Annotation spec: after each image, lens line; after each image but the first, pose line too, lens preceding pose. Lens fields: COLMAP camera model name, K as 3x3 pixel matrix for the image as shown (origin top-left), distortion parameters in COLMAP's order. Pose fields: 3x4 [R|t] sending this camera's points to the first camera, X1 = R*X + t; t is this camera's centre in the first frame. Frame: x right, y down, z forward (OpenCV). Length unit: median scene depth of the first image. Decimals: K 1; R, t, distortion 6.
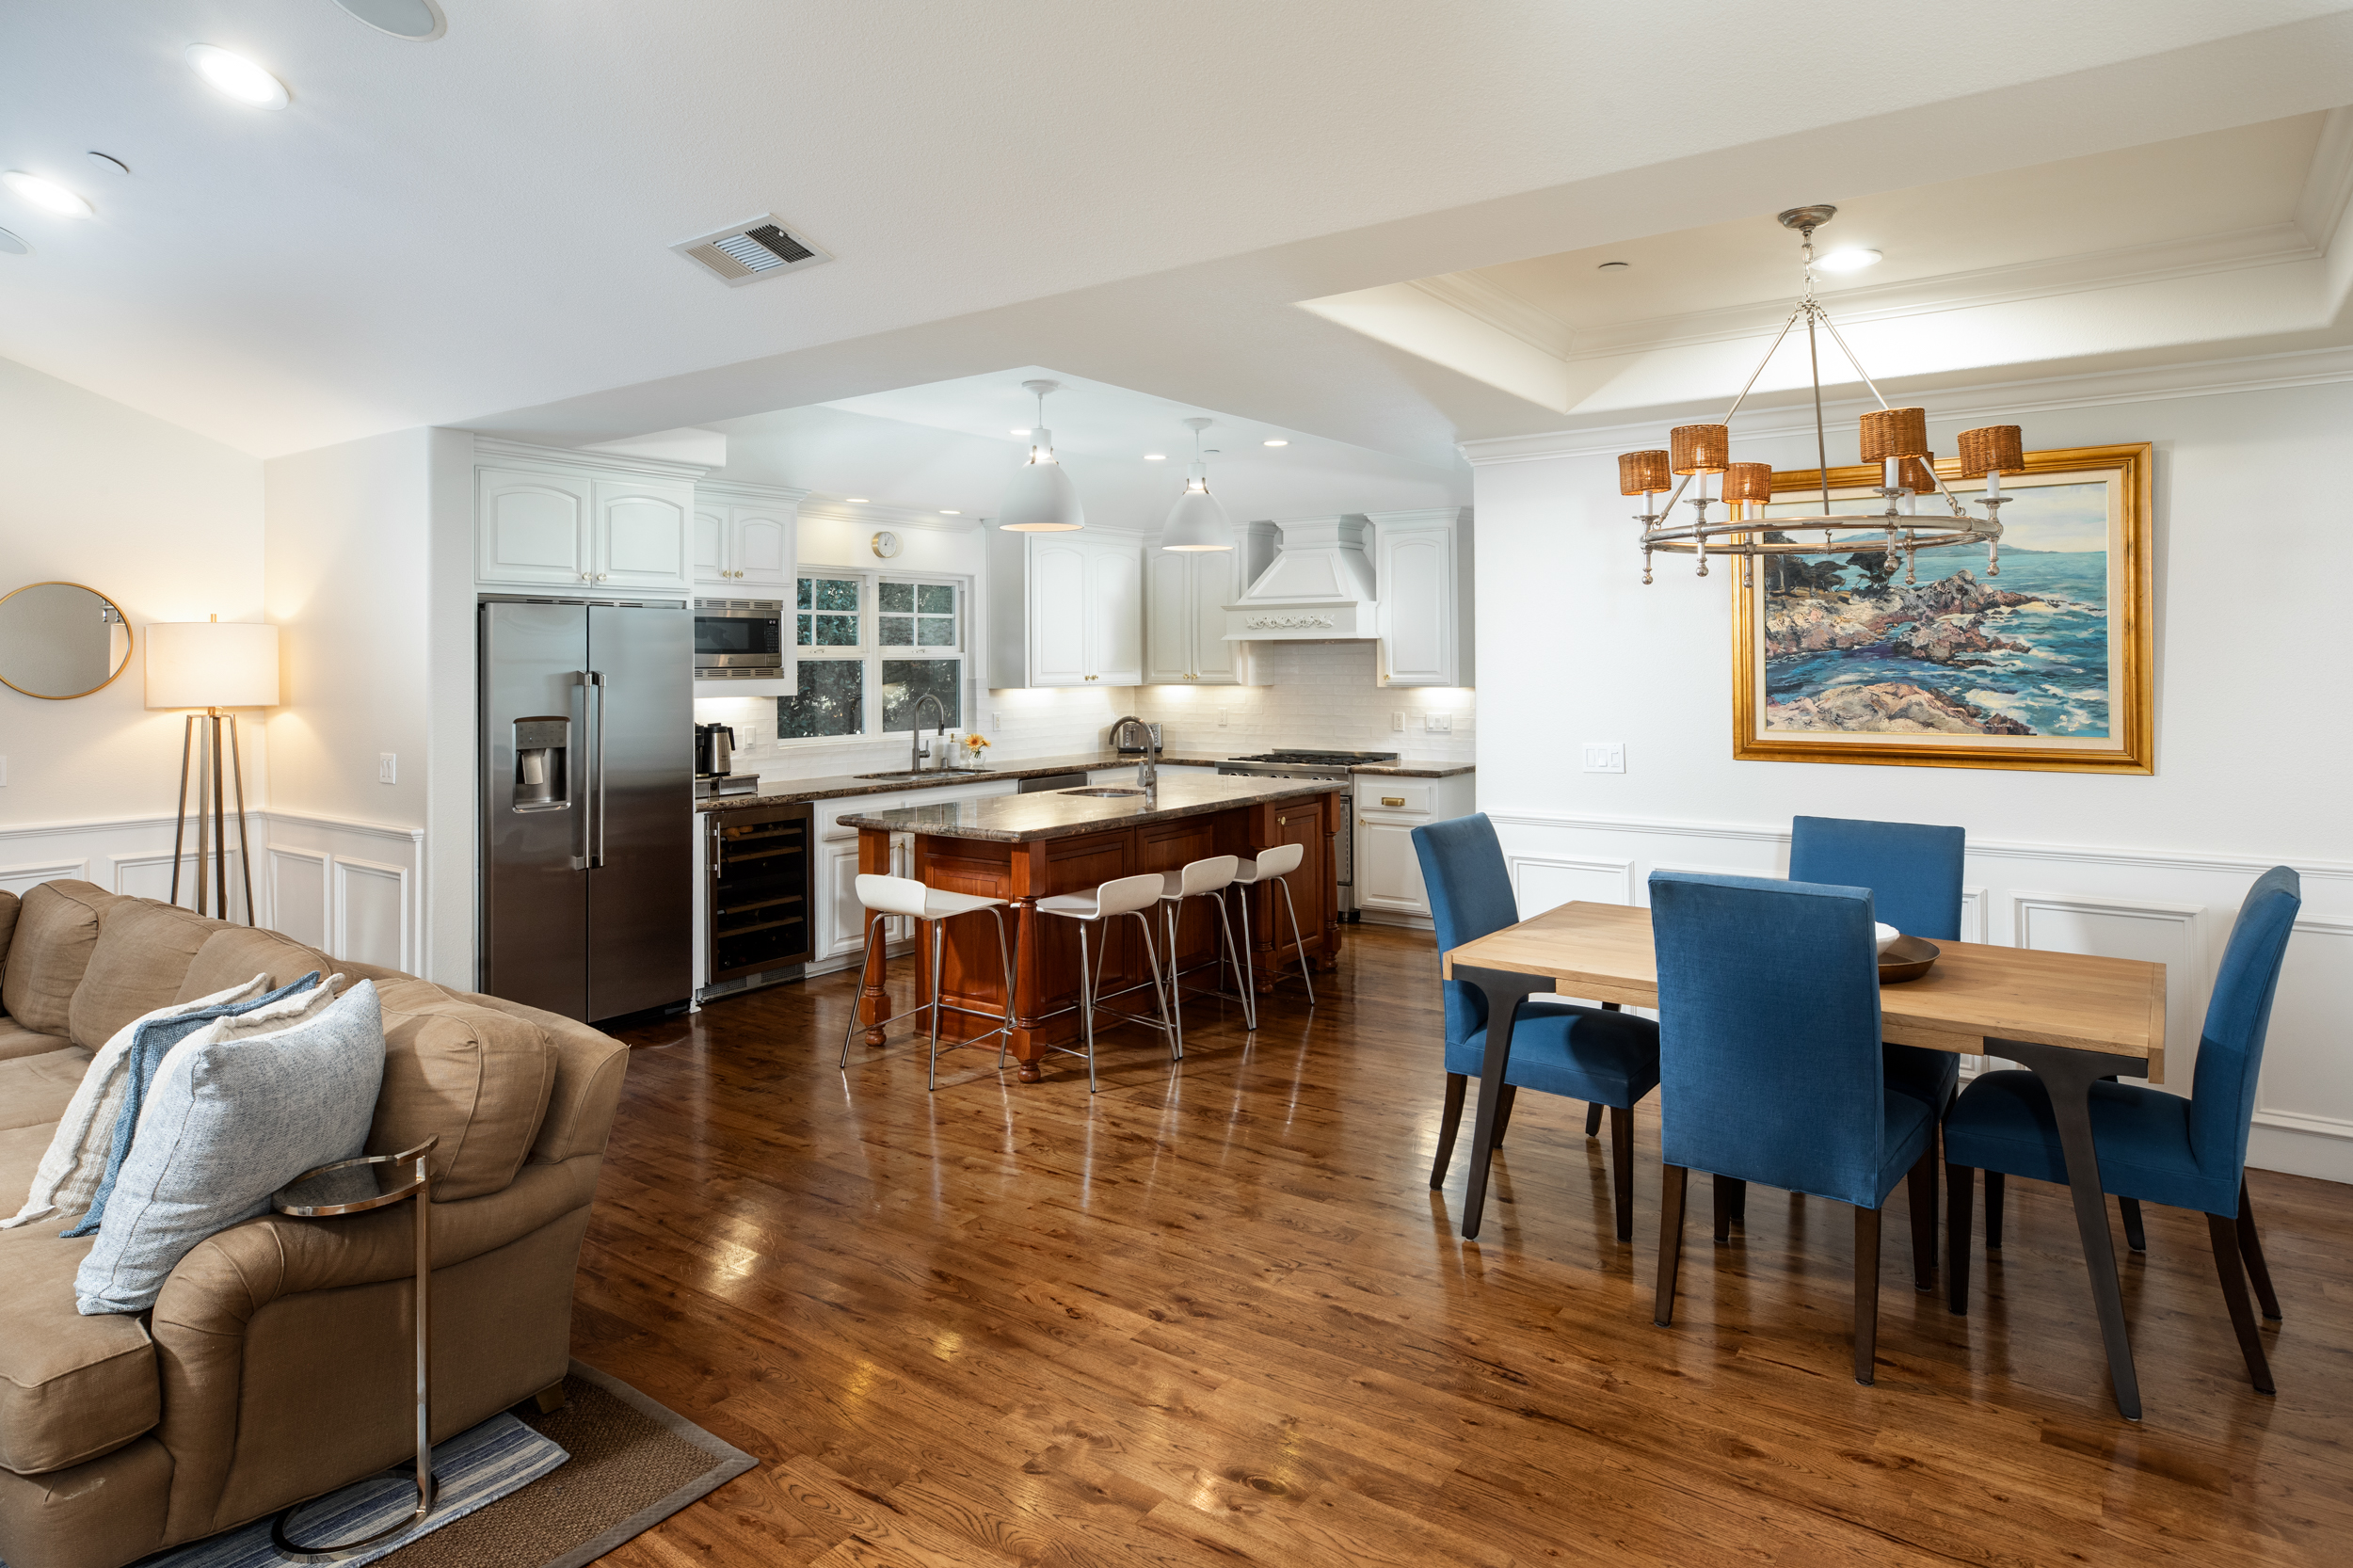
lens RADIAL K [[1273.8, 0, 1190.6], [0, 1273.8, 639.1], [0, 0, 1]] dist [0.000162, -0.001278]
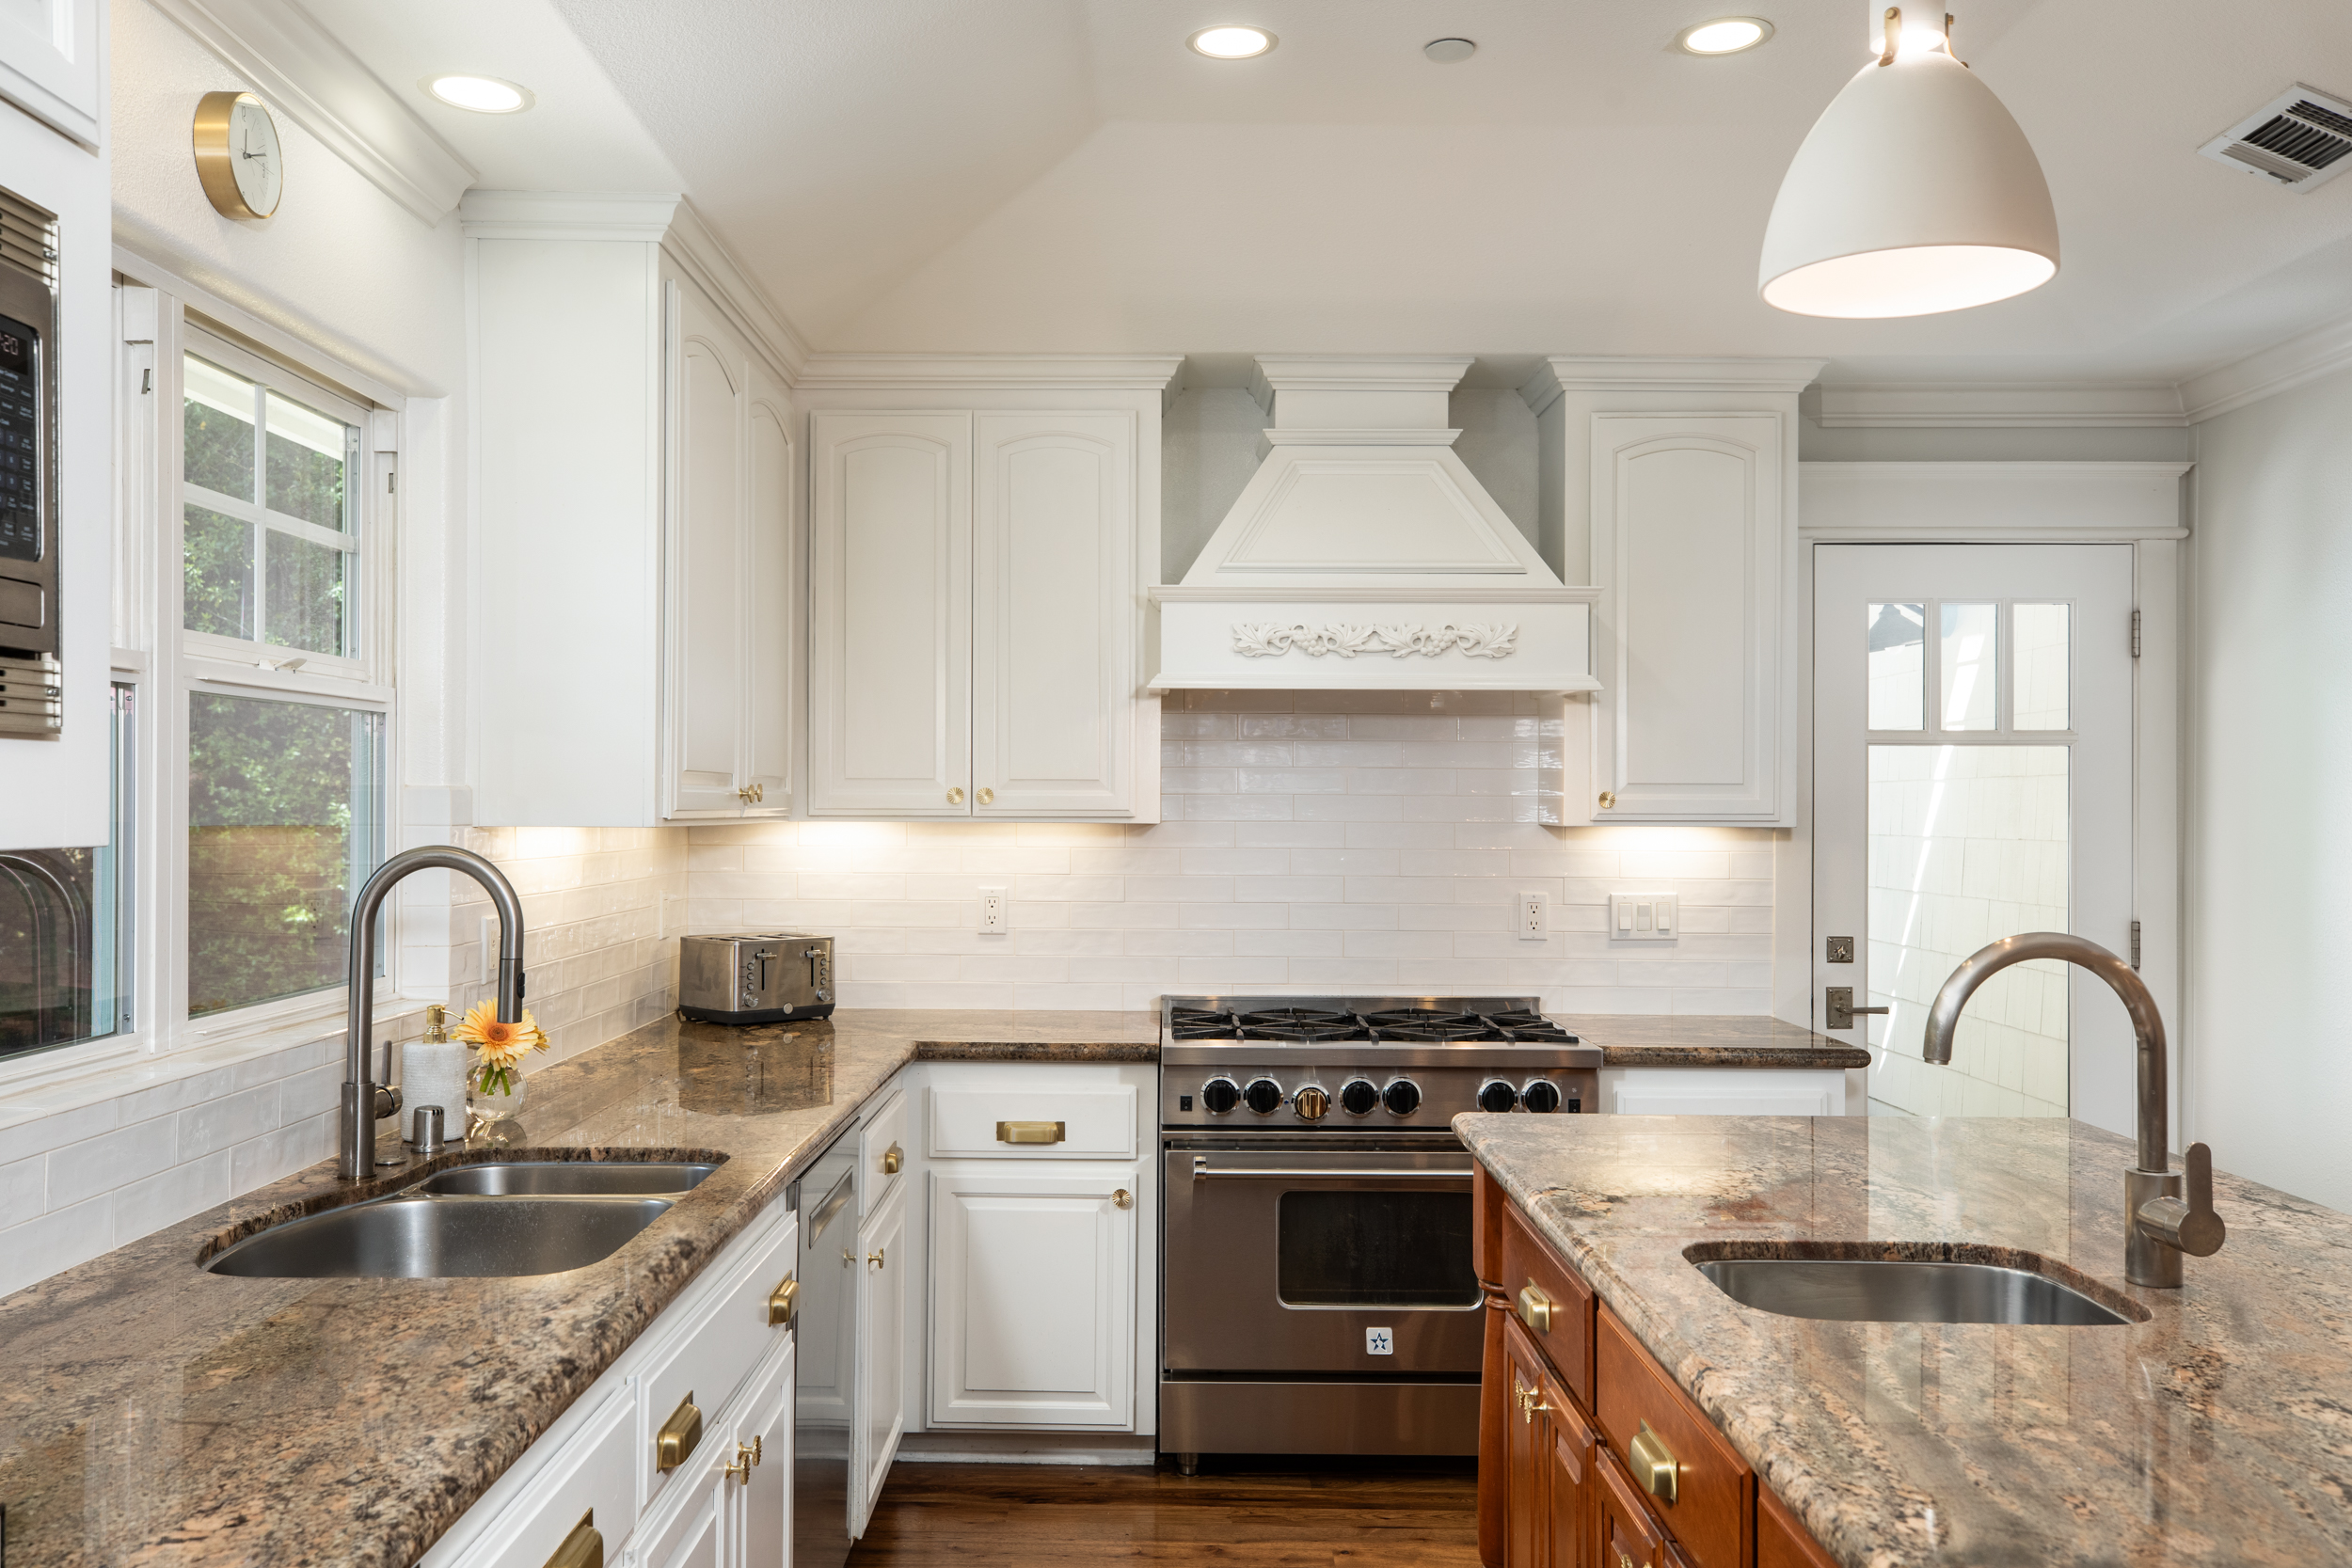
lens RADIAL K [[1980.1, 0, 1135.7], [0, 1980.1, 781.5], [0, 0, 1]] dist [0.076513, 0.001999]
pose [[0.821484, 0.016631, 0.569988, -0.380958], [-0.020277, 0.999794, 0.000052, 0.036033], [-0.569870, -0.011600, 0.821653, 0.770736]]
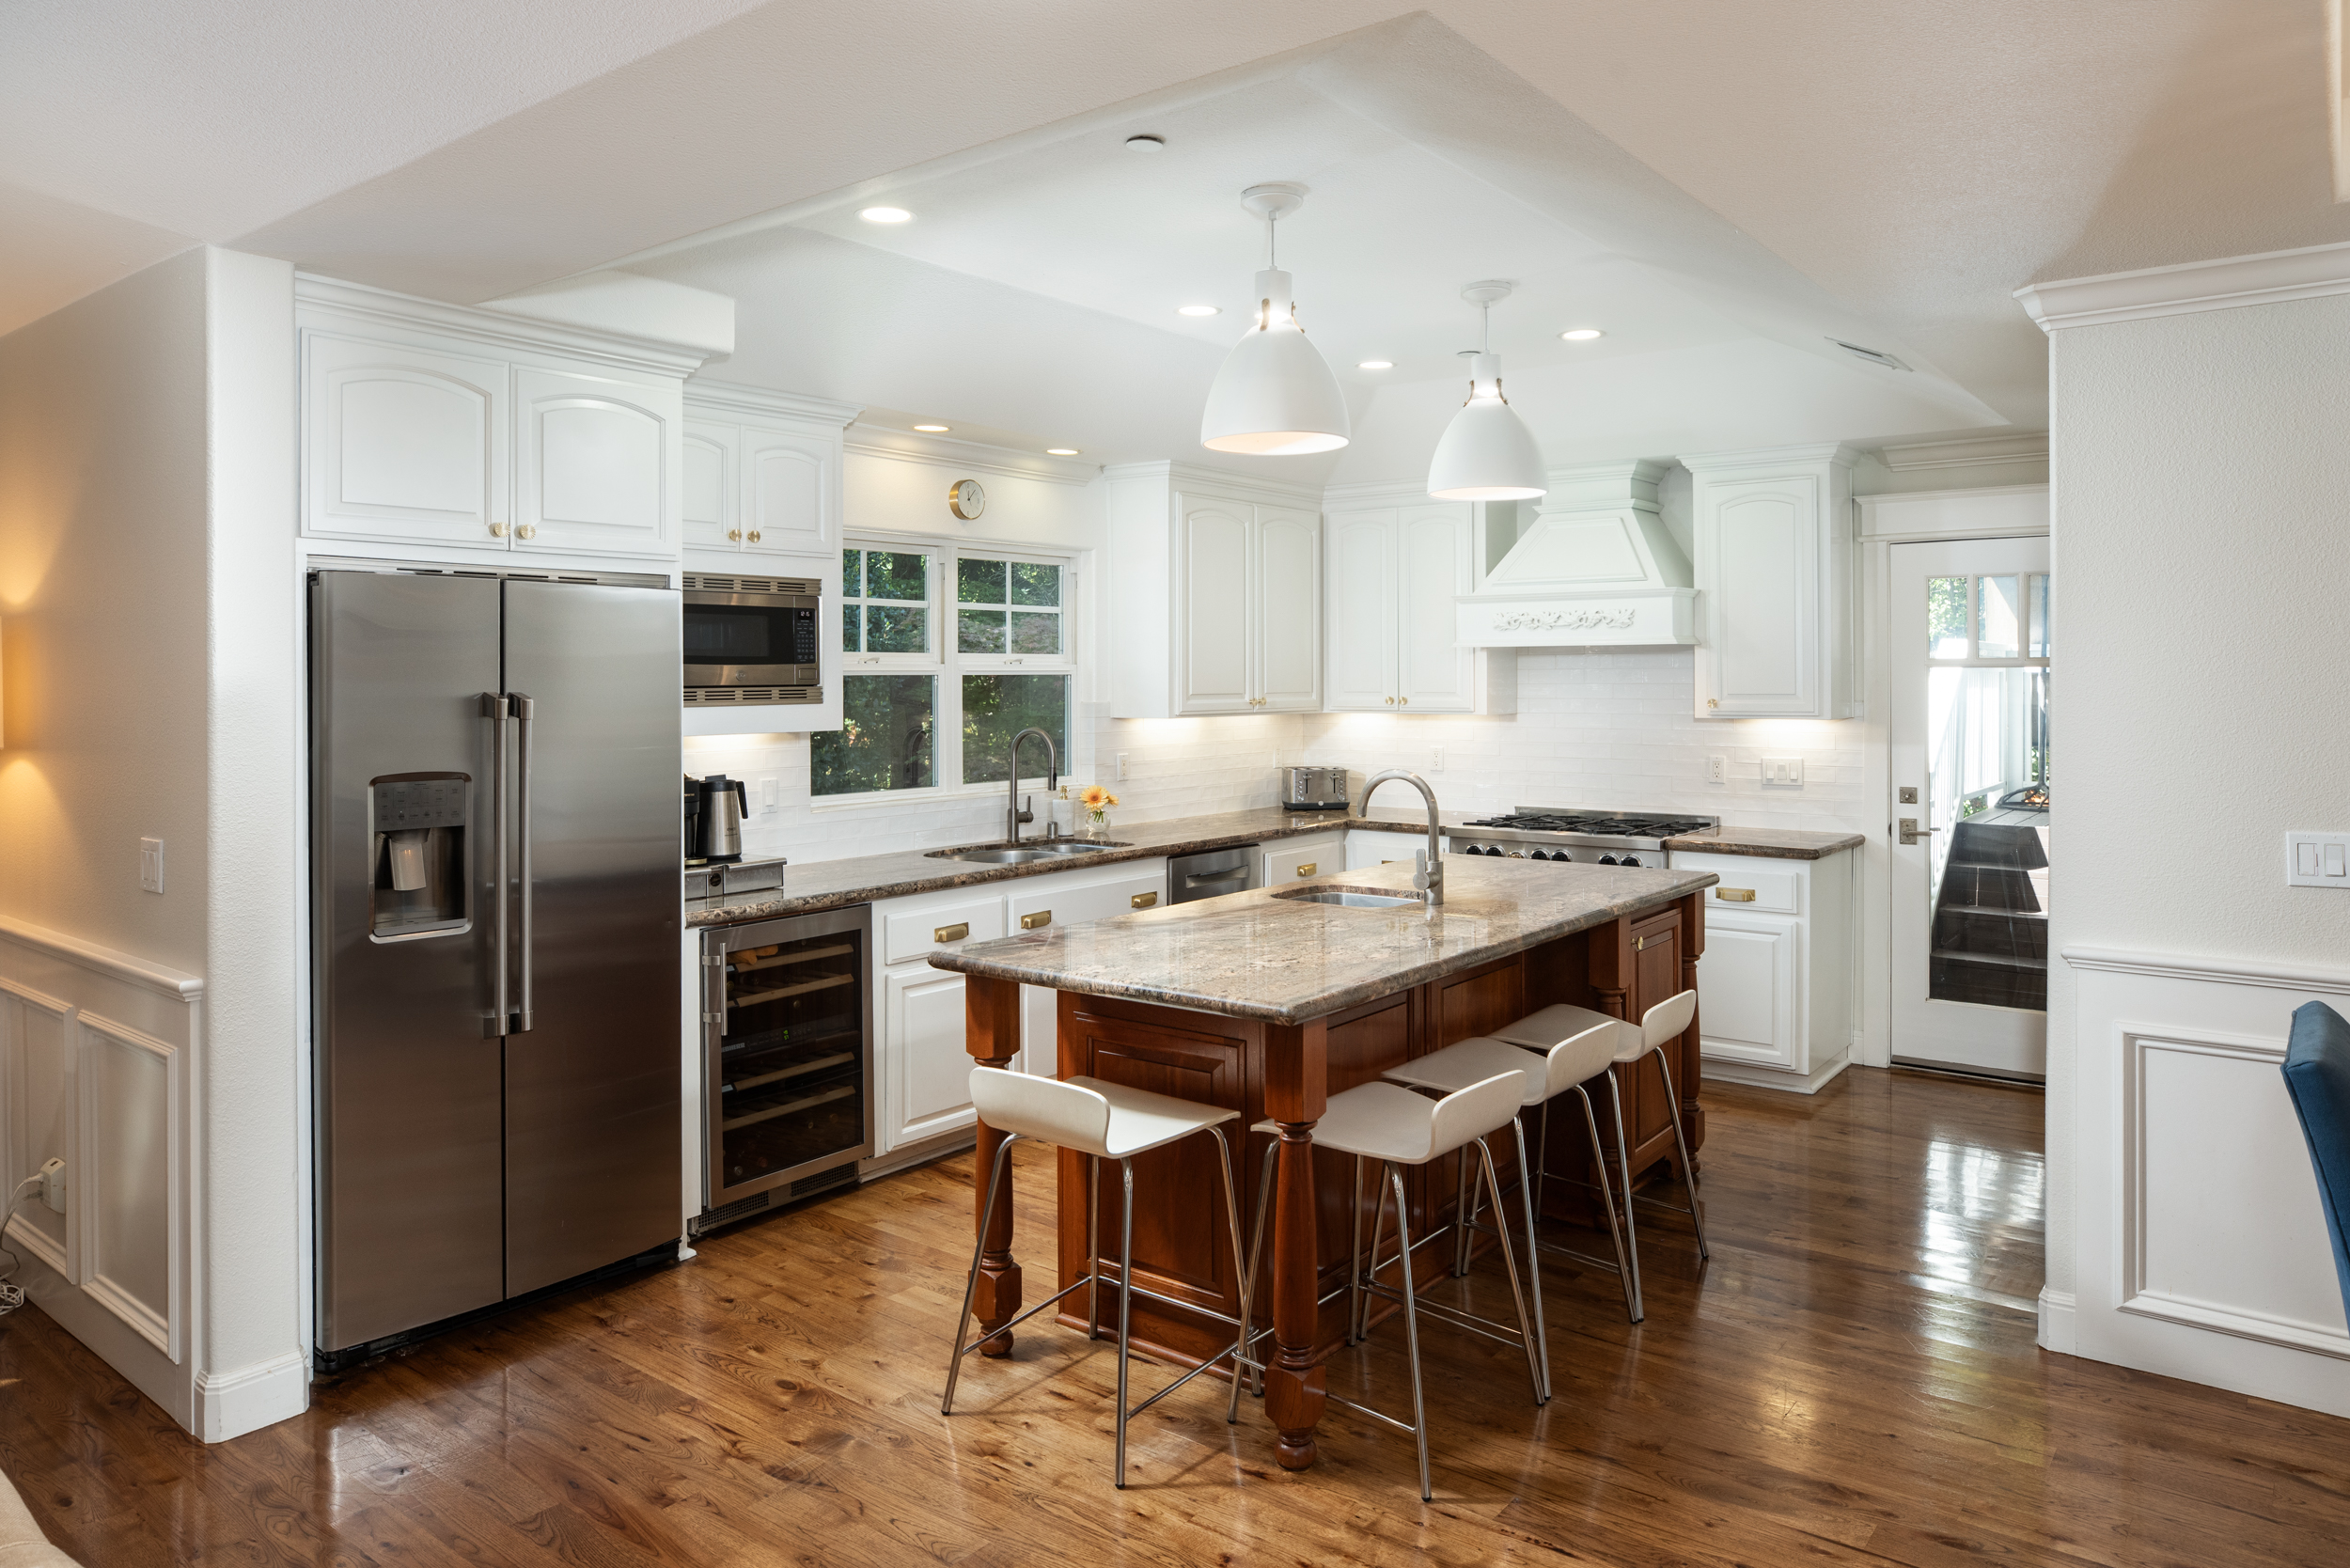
lens RADIAL K [[1446.1, 0, 1172.0], [0, 1446.1, 661.3], [0, 0, 1]] dist [-0.021802, 0.000202]
pose [[0.998743, 0.001779, -0.050089, -0.116521], [-0.001455, 0.999978, 0.006490, 0.005255], [0.050100, -0.006409, 0.998724, 0.309711]]
